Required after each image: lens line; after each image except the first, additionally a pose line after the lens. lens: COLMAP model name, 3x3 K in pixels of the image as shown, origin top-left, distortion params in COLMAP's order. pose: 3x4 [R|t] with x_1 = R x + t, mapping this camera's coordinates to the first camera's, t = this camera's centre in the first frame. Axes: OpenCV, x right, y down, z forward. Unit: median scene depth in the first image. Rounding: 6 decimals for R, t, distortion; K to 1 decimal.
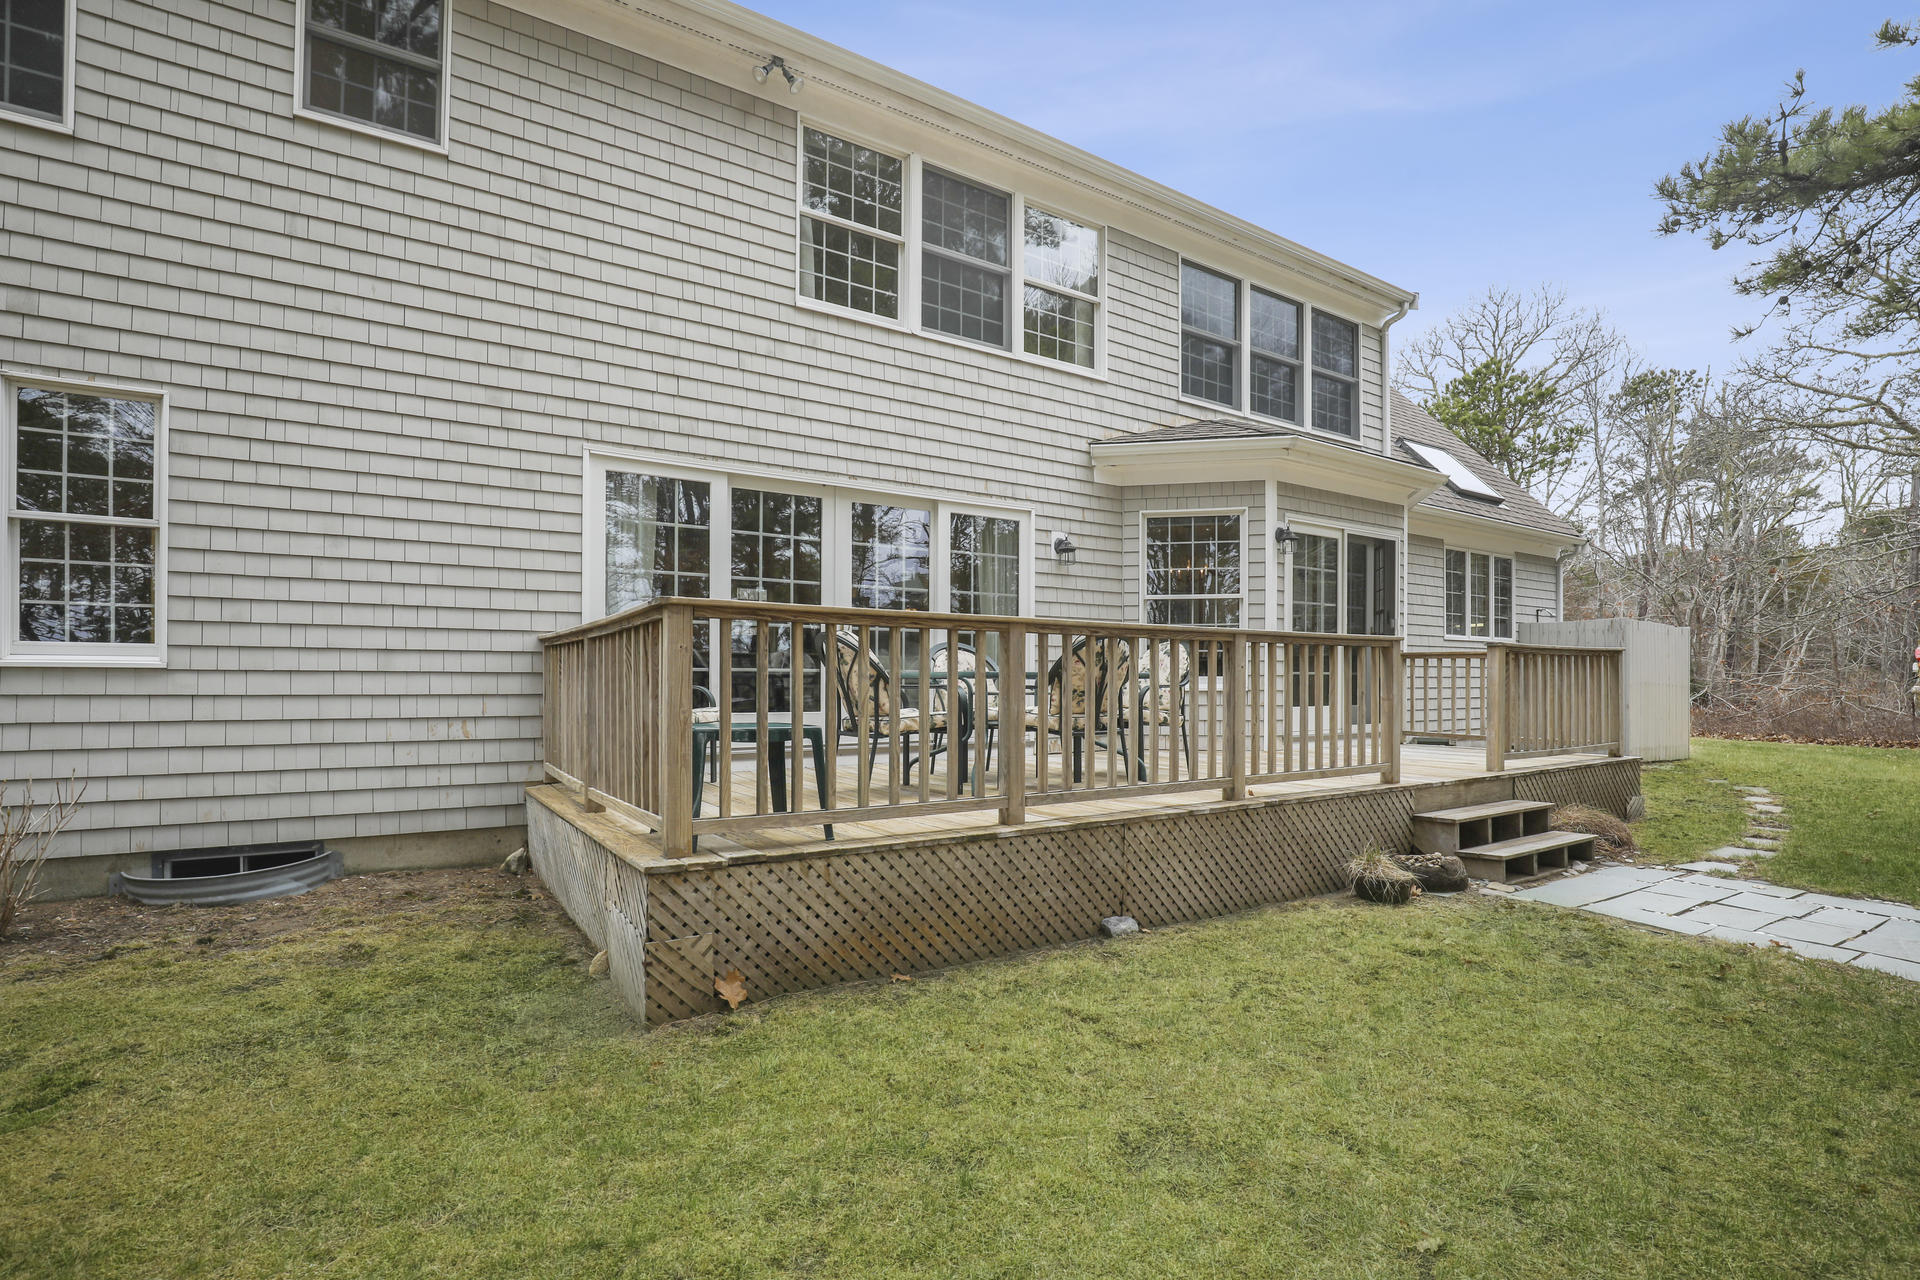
lens RADIAL K [[938.3, 0, 982.5], [0, 938.3, 672.1], [0, 0, 1]] dist [-0.023162, 0.000136]
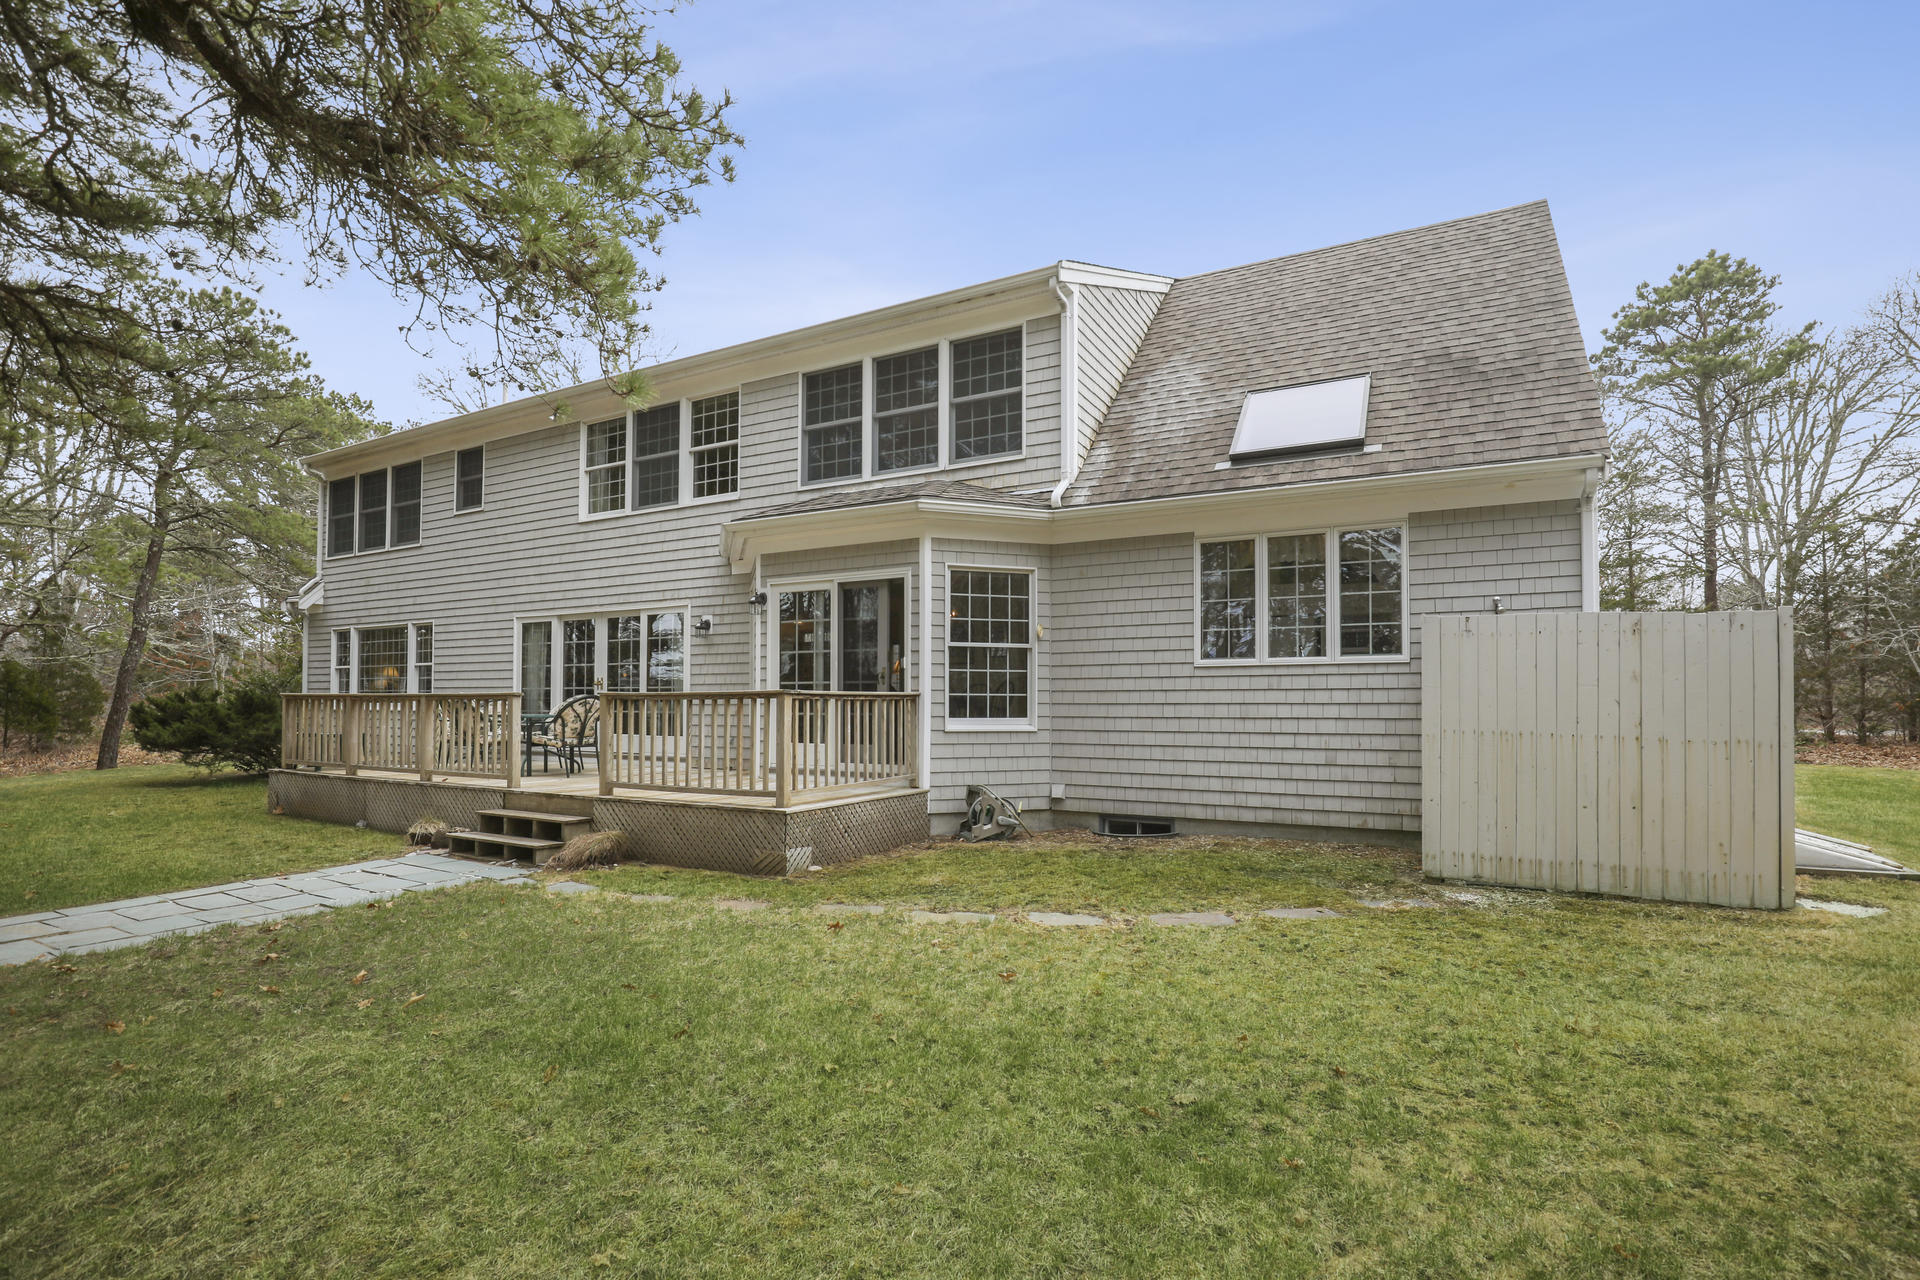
lens RADIAL K [[911.9, 0, 974.2], [0, 911.9, 699.4], [0, 0, 1]] dist [-0.033369, 0.003867]
pose [[0.449831, -0.015899, -0.892972, 1.697136], [-0.001201, 0.999830, -0.018407, 0.005663], [0.893113, 0.009353, 0.449736, 0.828130]]
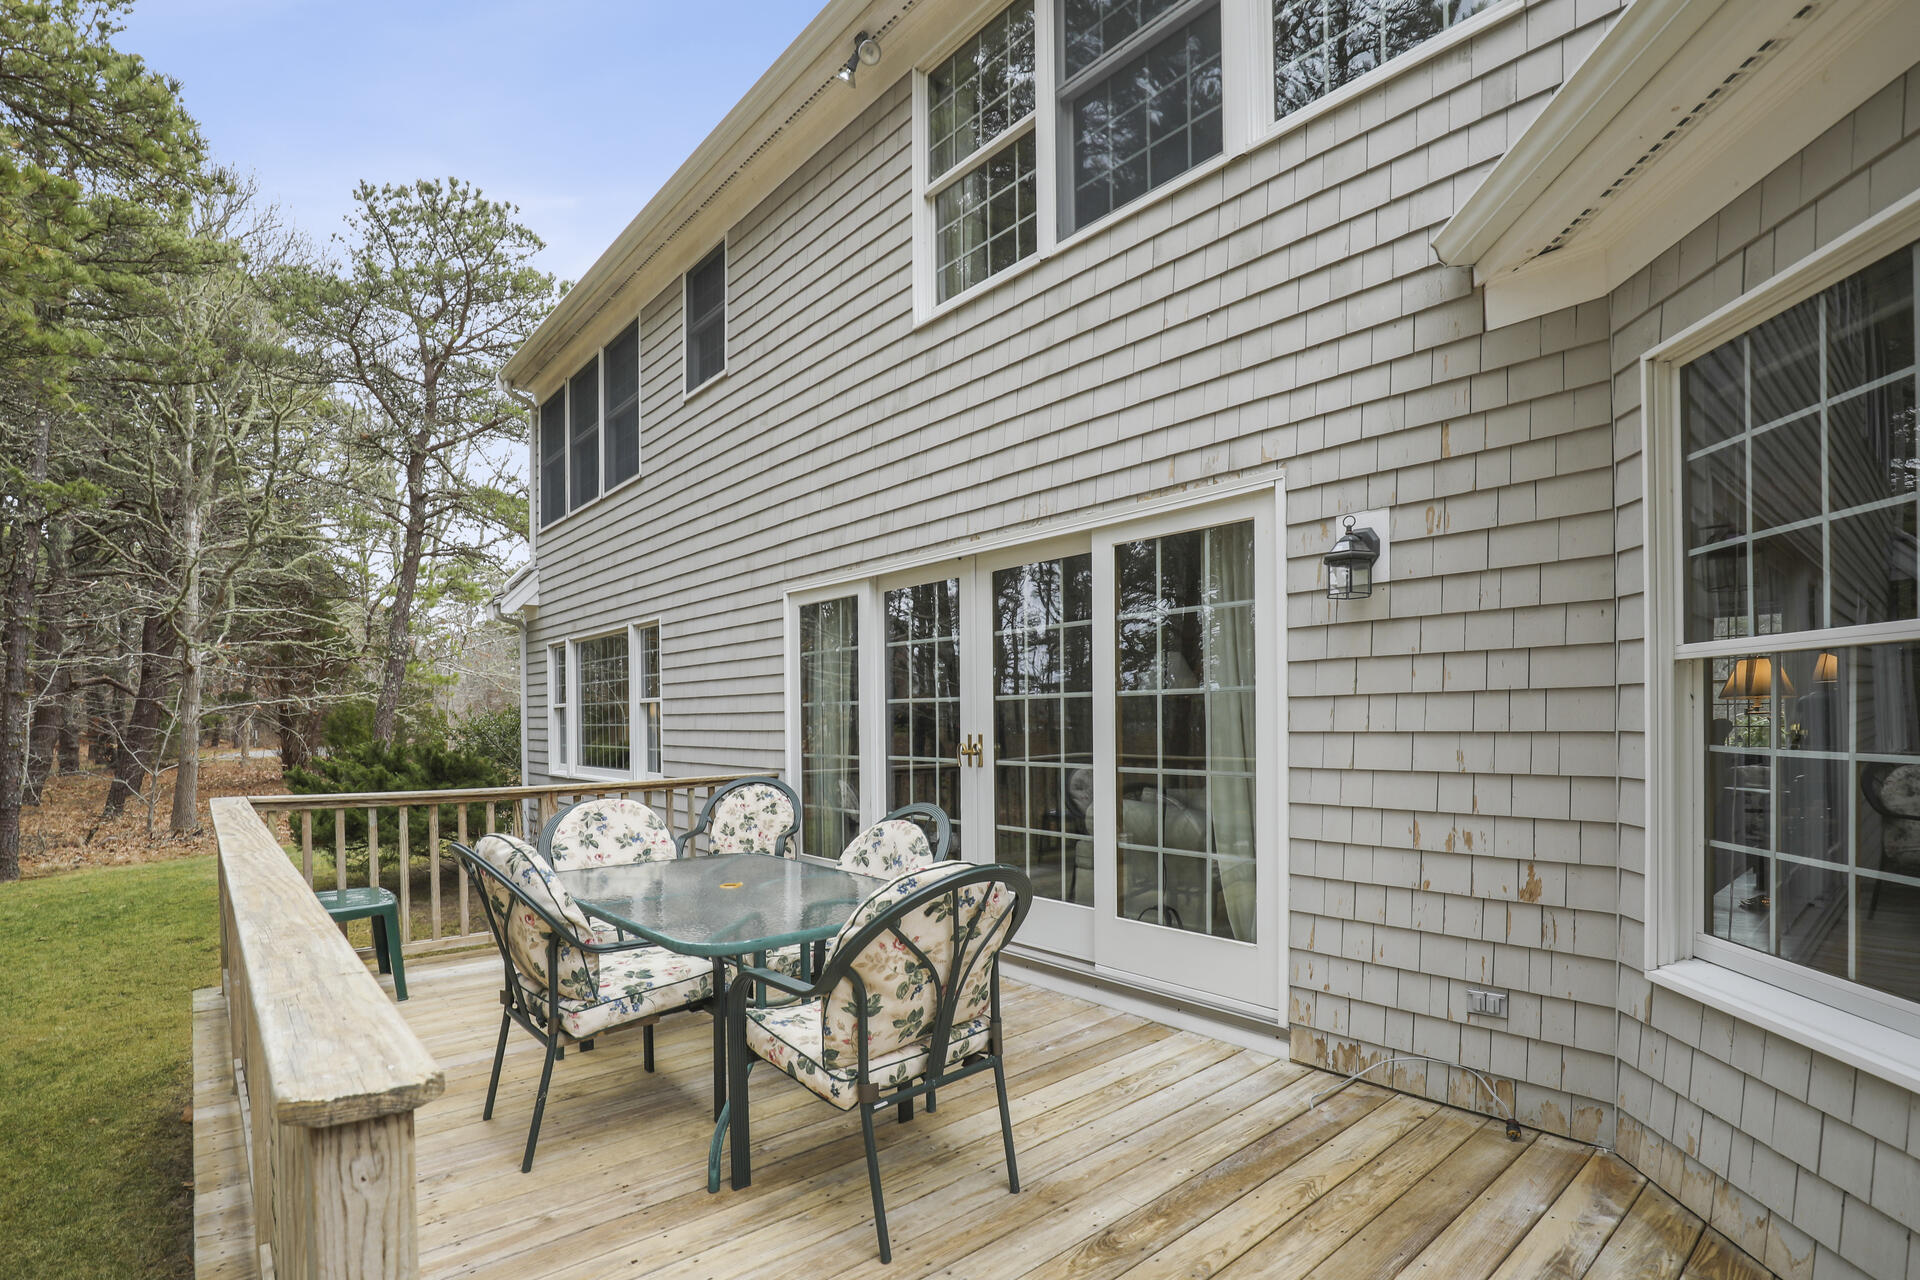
lens RADIAL K [[911.9, 0, 987.2], [0, 911.9, 740.3], [0, 0, 1]] dist [-0.033369, 0.003867]
pose [[0.124935, 0.012341, -0.992088, 0.486993], [0.011163, 0.999842, 0.013843, -0.070015], [0.992102, -0.012804, 0.124777, 0.894714]]
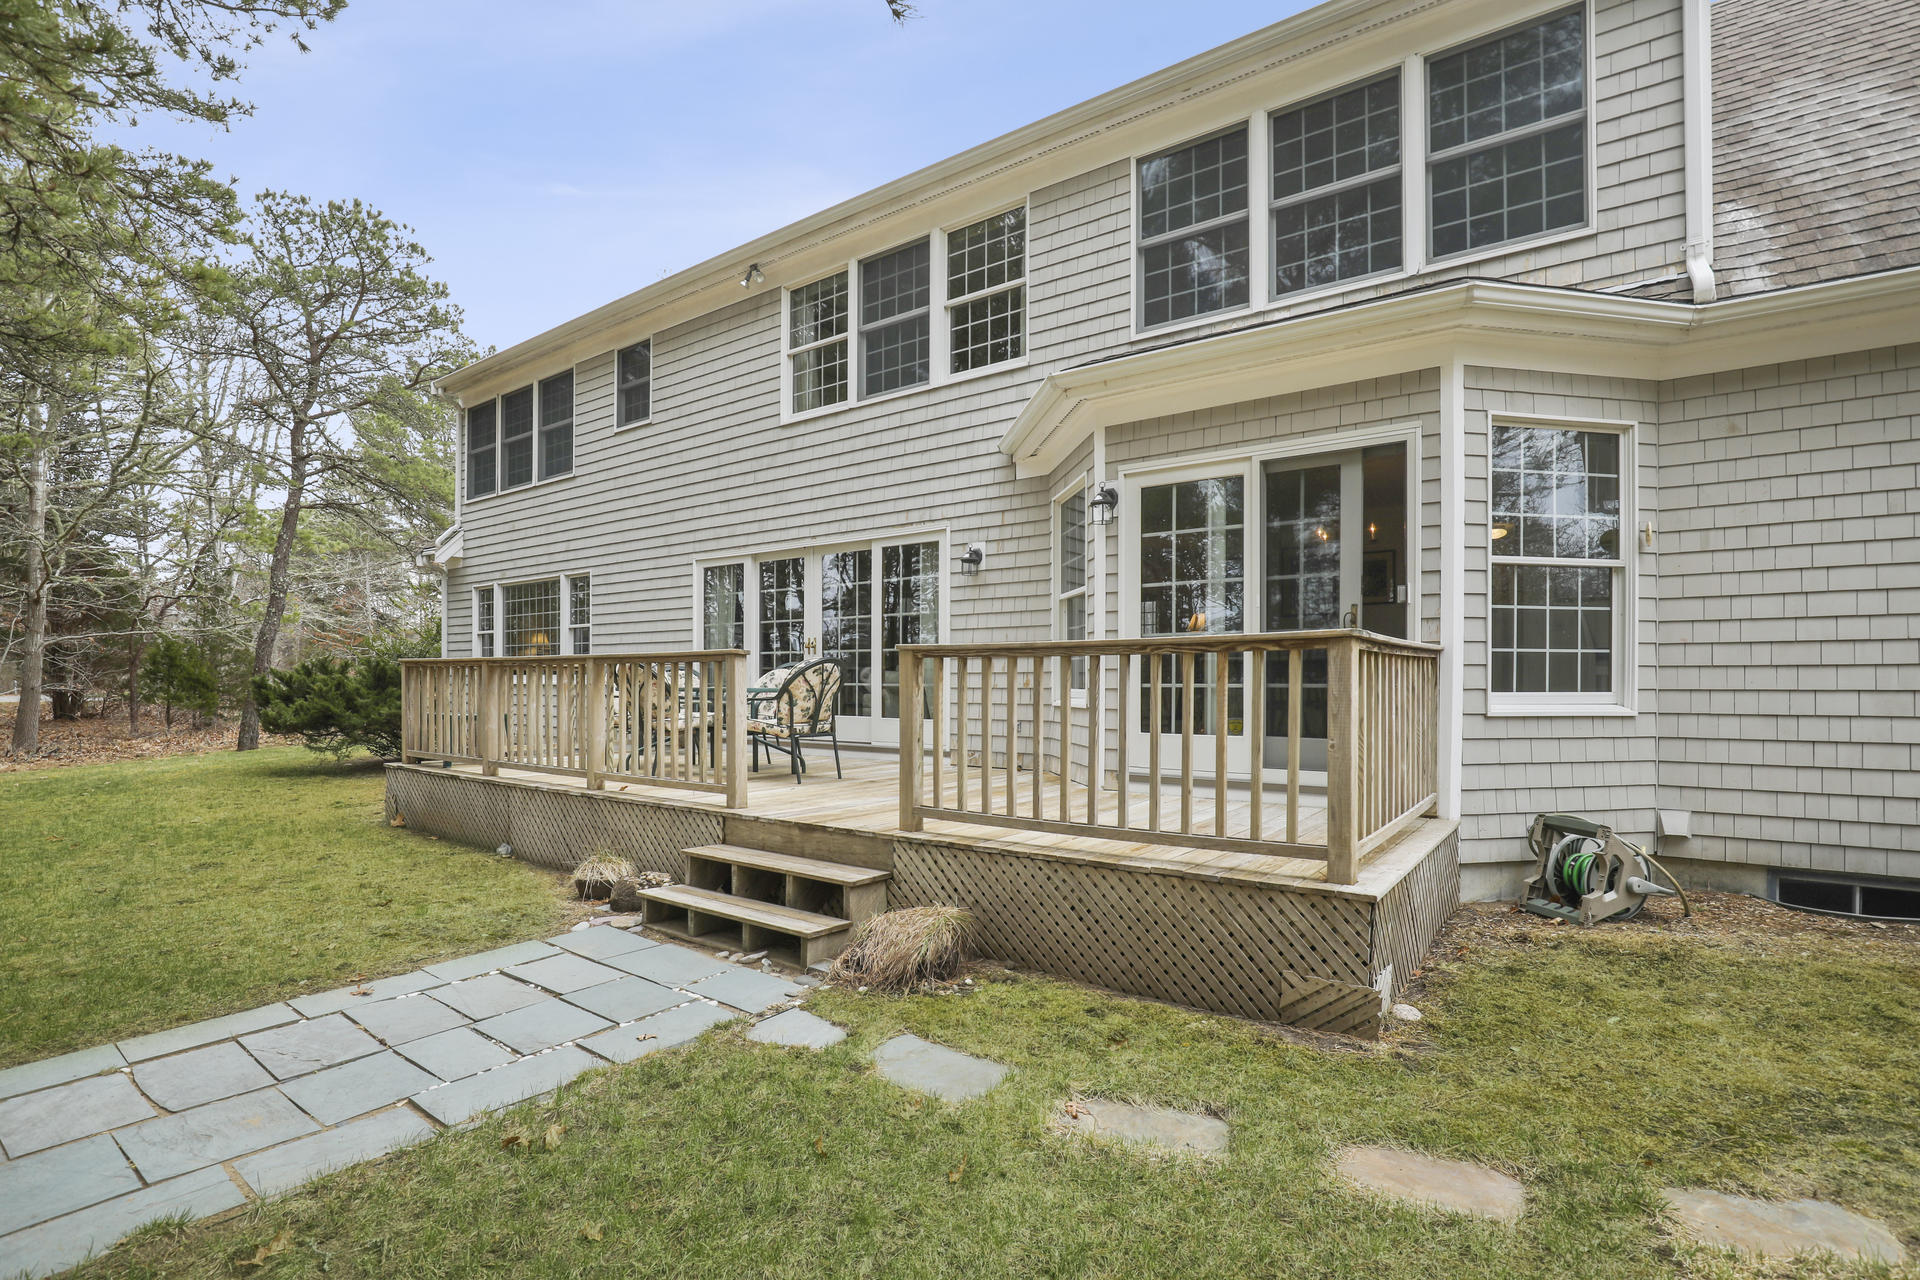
lens RADIAL K [[911.9, 0, 968.3], [0, 911.9, 698.4], [0, 0, 1]] dist [-0.033369, 0.003867]
pose [[0.327776, 0.006948, -0.944730, 1.102221], [-0.001016, 0.999975, 0.007002, 0.008577], [0.944755, -0.001335, 0.327775, 0.759668]]
